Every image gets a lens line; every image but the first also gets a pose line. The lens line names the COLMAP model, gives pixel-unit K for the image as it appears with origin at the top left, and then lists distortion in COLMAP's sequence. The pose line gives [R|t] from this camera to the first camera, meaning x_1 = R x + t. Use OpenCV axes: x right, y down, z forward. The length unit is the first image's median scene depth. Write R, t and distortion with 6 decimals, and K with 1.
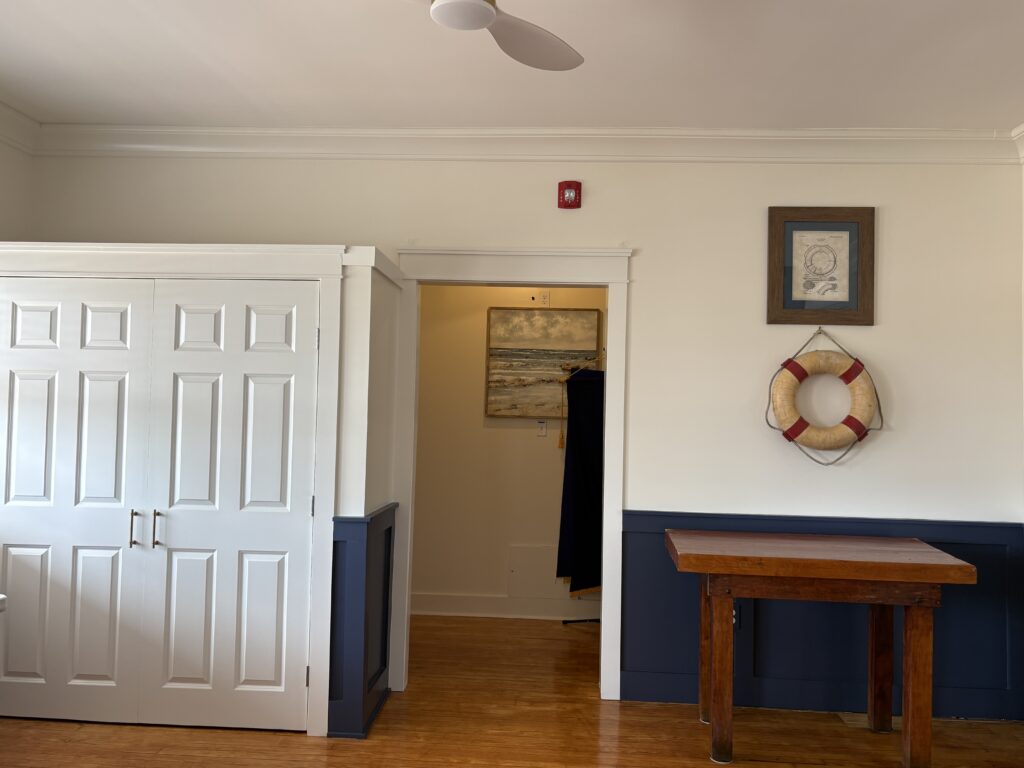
lens RADIAL K [[831.0, 0, 514.9], [0, 831.0, 384.1], [0, 0, 1]] dist [0.037498, -0.035438]
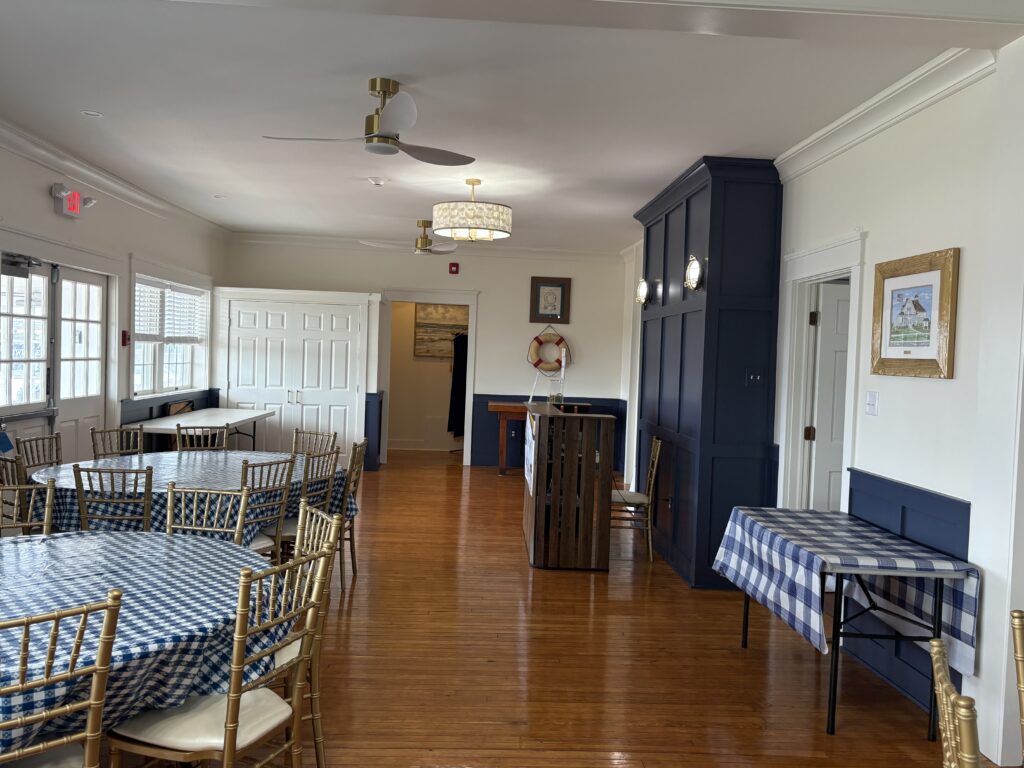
lens RADIAL K [[831.0, 0, 516.2], [0, 831.0, 381.3], [0, 0, 1]] dist [0.037498, -0.035438]
pose [[0.992180, 0.009341, 0.124463, -0.057876], [-0.018438, 0.997224, 0.072144, -0.075085], [-0.123444, -0.073875, 0.989598, -1.559816]]
